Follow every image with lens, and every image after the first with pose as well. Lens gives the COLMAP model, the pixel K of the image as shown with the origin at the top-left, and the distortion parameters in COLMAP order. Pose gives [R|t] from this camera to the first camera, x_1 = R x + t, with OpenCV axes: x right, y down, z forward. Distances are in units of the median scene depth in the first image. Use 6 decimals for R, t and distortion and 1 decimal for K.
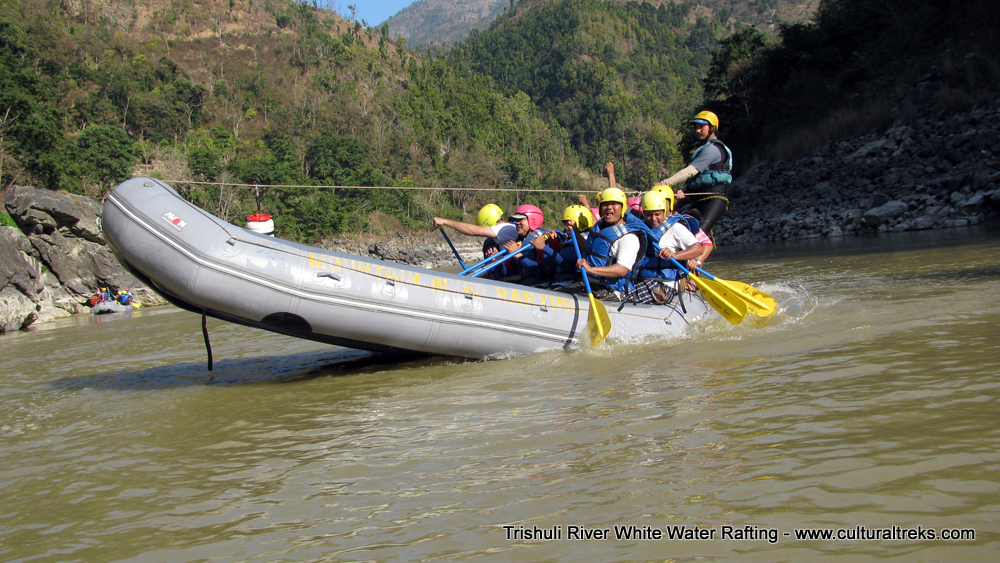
lens RADIAL K [[1020.8, 0, 500.0], [0, 1020.8, 281.5], [0, 0, 1]] dist [-0.225662, 0.274299]
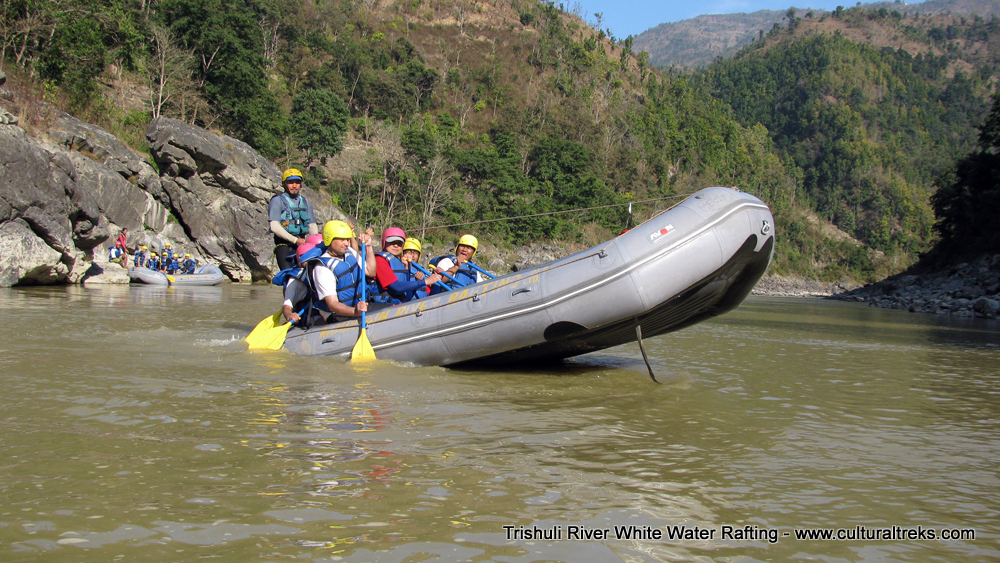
lens RADIAL K [[1020.8, 0, 500.0], [0, 1020.8, 281.5], [0, 0, 1]] dist [-0.225662, 0.274299]
pose [[0.967156, 0.154450, -0.201877, -0.002976], [-0.157839, 0.987465, -0.000698, -0.000475], [0.199238, 0.032539, 0.979411, 0.031987]]
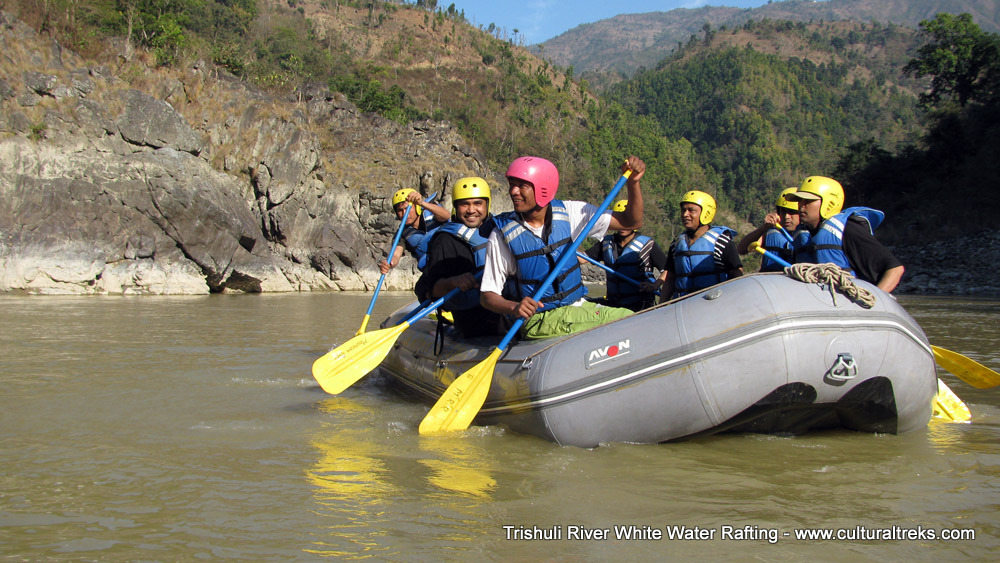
lens RADIAL K [[1020.8, 0, 500.0], [0, 1020.8, 281.5], [0, 0, 1]] dist [-0.225662, 0.274299]
pose [[0.984117, 0.121369, -0.129552, -0.018568], [-0.123590, 0.992291, -0.009213, 0.005688], [0.127435, 0.025078, 0.991530, -0.152816]]
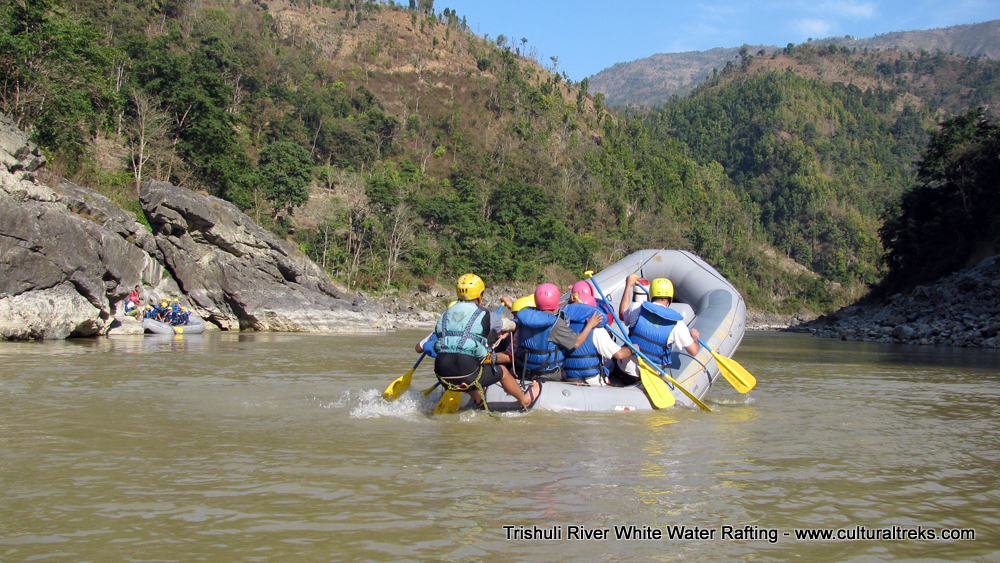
lens RADIAL K [[1020.8, 0, 500.0], [0, 1020.8, 281.5], [0, 0, 1]] dist [-0.225662, 0.274299]
pose [[0.977704, 0.120436, -0.172019, -0.001228], [-0.130168, 0.990405, -0.046422, -0.000439], [0.164778, 0.067778, 0.983999, 0.020804]]
